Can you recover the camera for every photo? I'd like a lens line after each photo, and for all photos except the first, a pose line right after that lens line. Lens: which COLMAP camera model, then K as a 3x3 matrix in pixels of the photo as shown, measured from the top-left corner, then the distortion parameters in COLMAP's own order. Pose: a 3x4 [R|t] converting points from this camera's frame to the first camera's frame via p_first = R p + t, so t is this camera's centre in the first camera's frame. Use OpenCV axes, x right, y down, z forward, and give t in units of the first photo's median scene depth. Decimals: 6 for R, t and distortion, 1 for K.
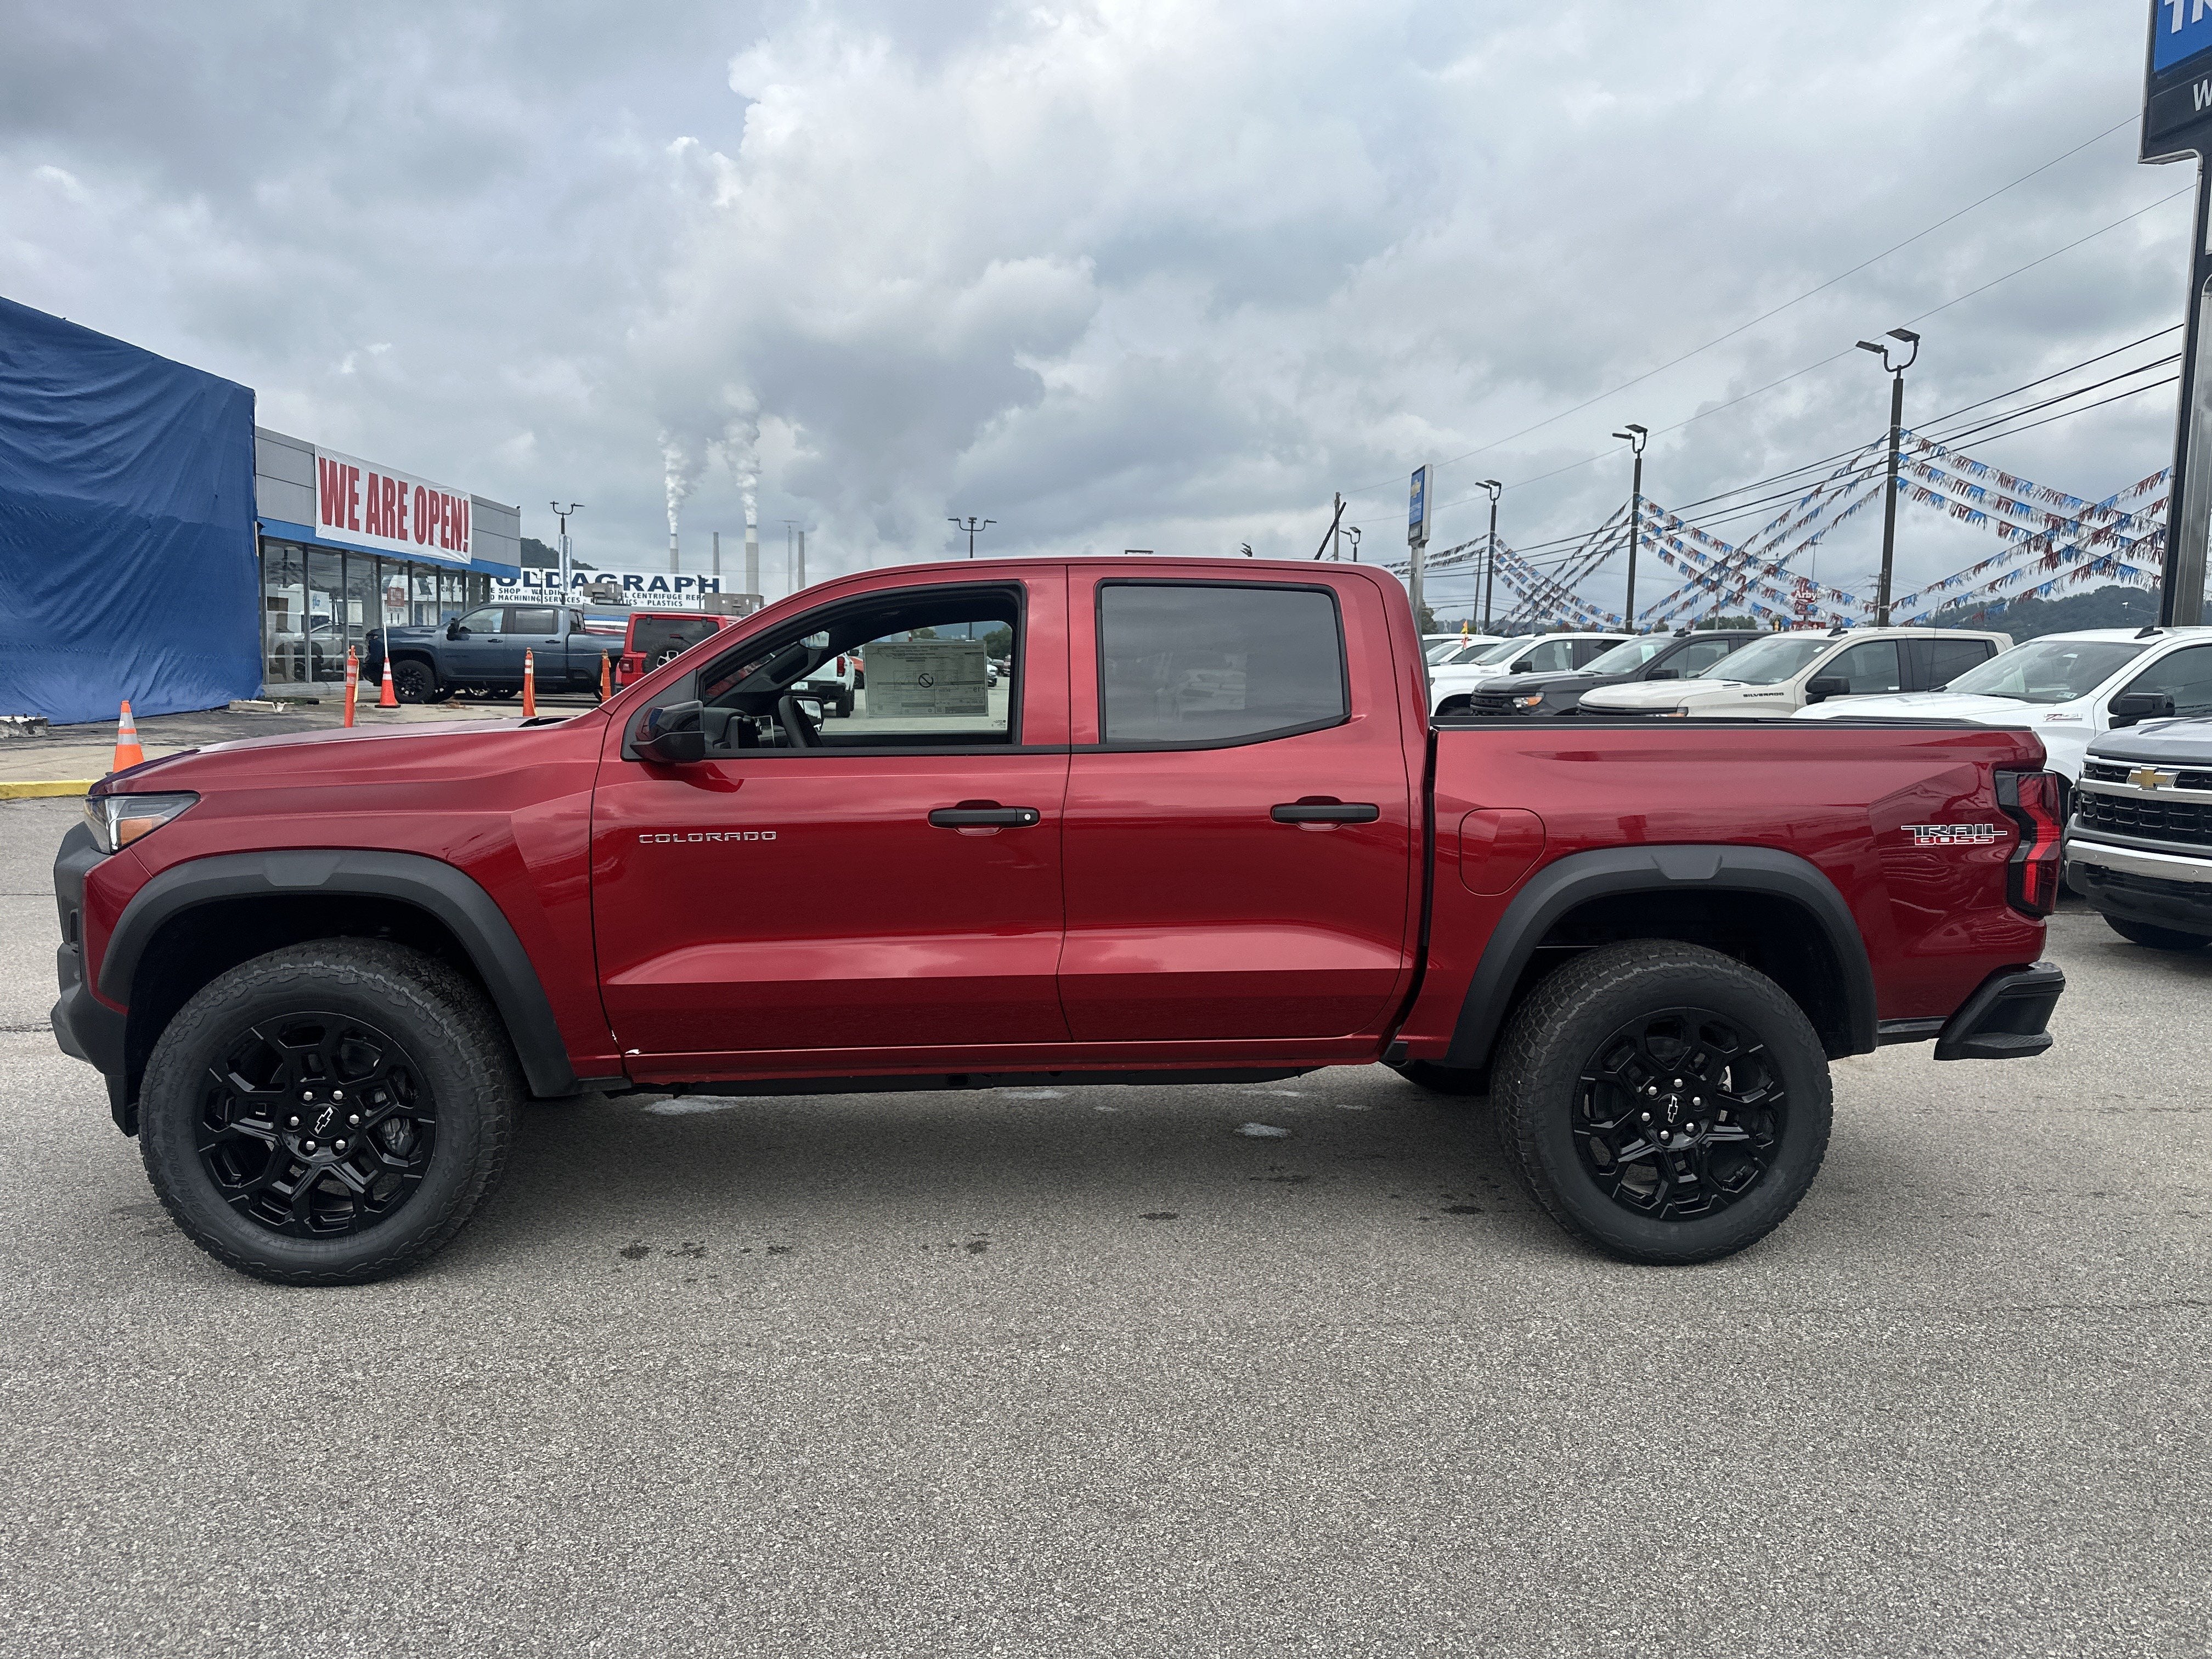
lens RADIAL K [[1567.3, 0, 1115.9], [0, 1567.3, 839.0], [0, 0, 1]] dist [0.037155, -0.048642]
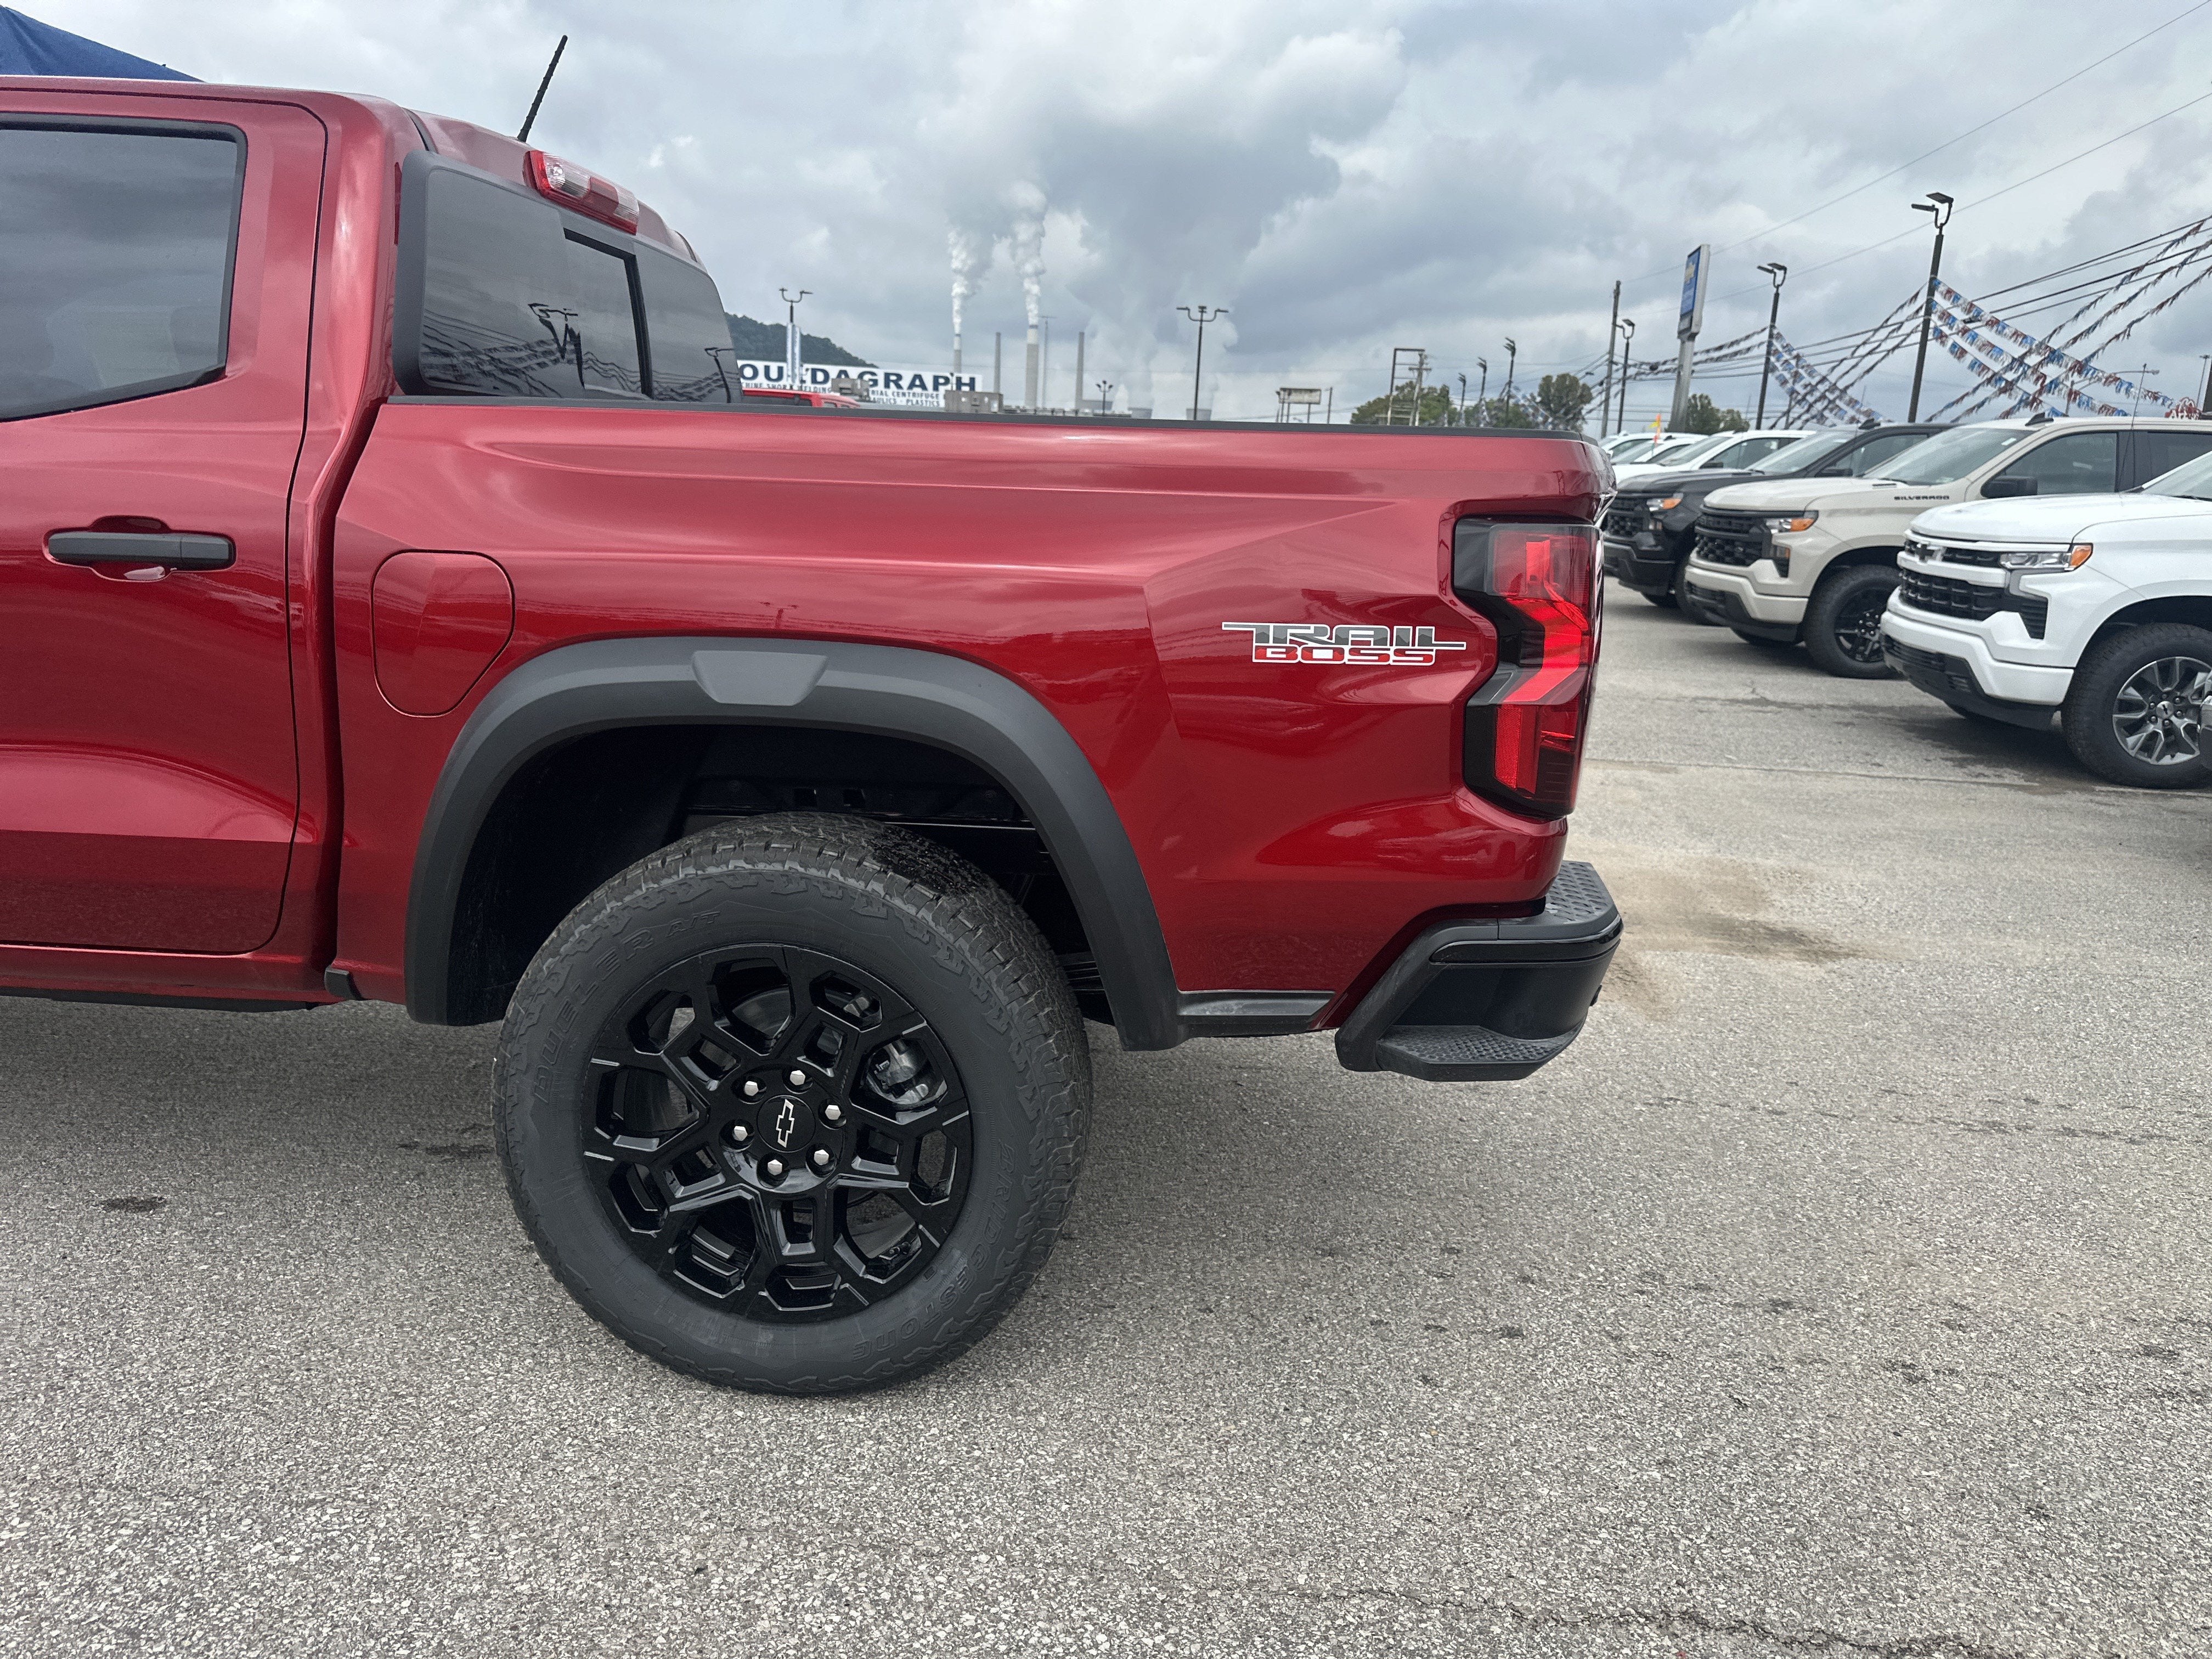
lens RADIAL K [[1567.3, 0, 1114.9], [0, 1567.3, 845.5], [0, 0, 1]] dist [0.037155, -0.048642]
pose [[0.984067, 0.064090, -0.165846, 0.101427], [-0.043723, 0.991360, 0.123669, 0.000451], [0.172339, -0.114448, 0.978367, 0.091174]]
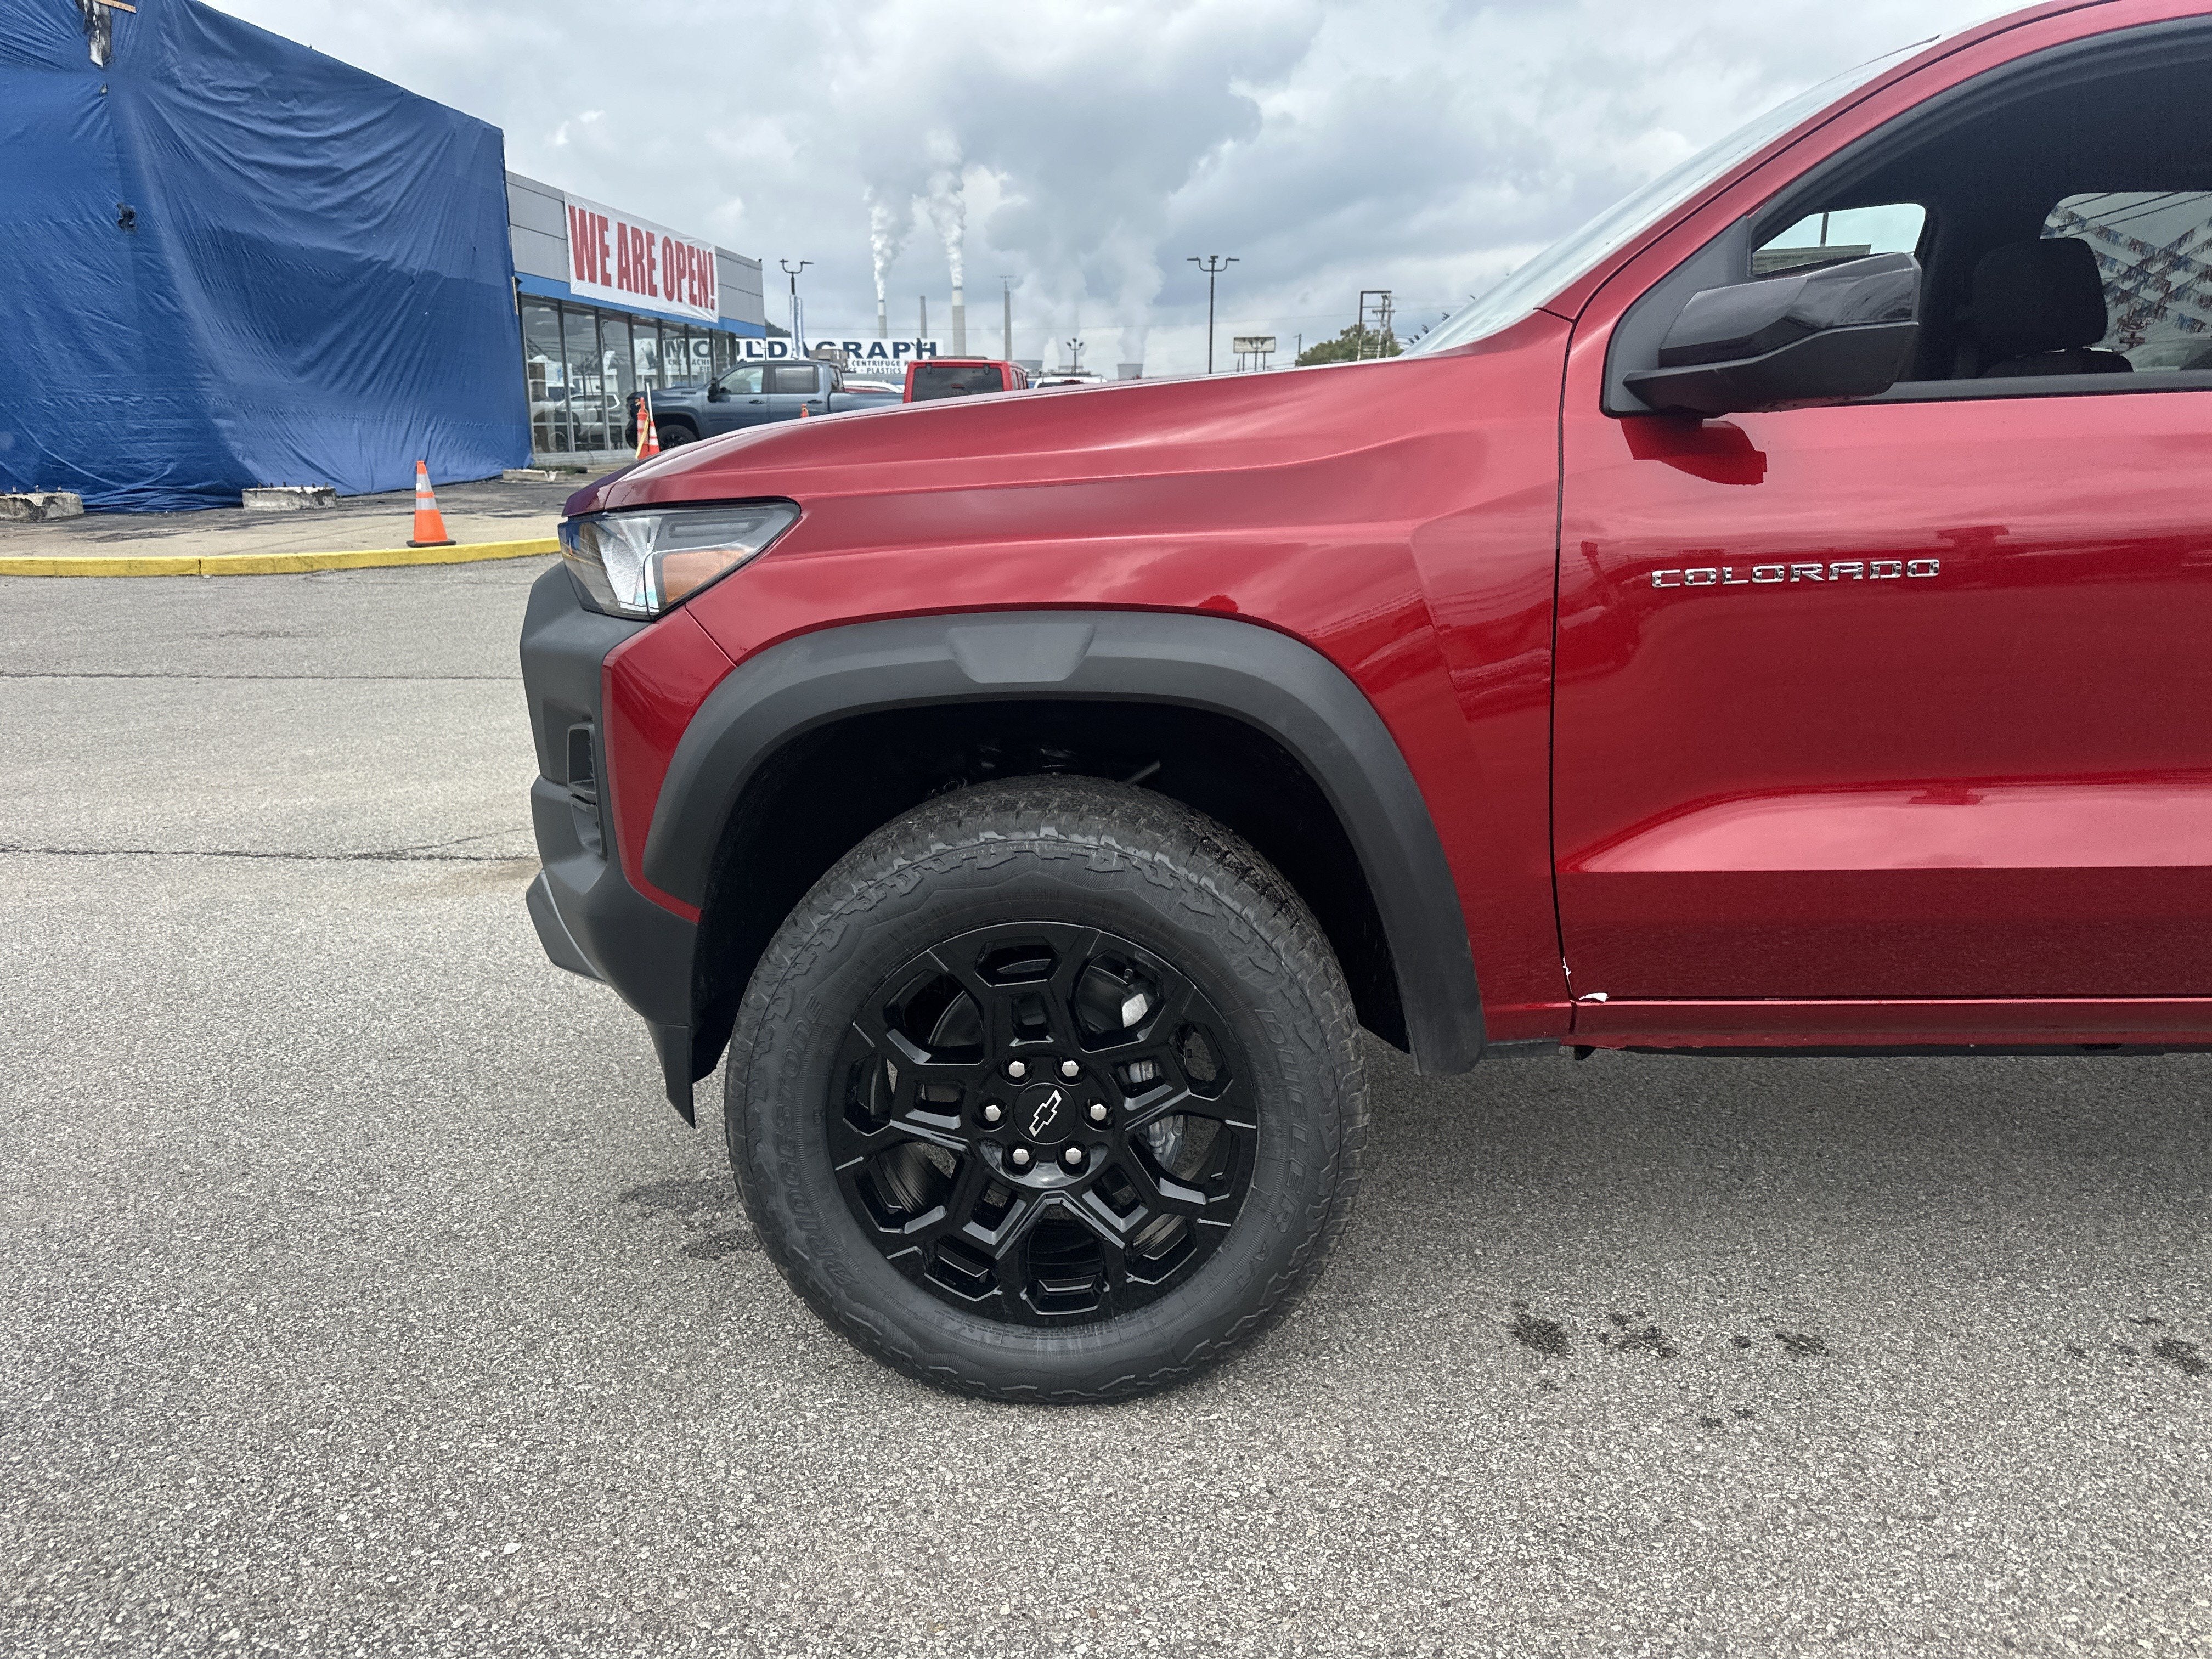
lens RADIAL K [[1567.3, 0, 1105.2], [0, 1567.3, 848.6], [0, 0, 1]] dist [0.037155, -0.048642]
pose [[0.990294, 0.010289, -0.138609, -0.068347], [0.010633, 0.988725, 0.149365, 0.001360], [0.138583, -0.149389, 0.979019, 0.082096]]
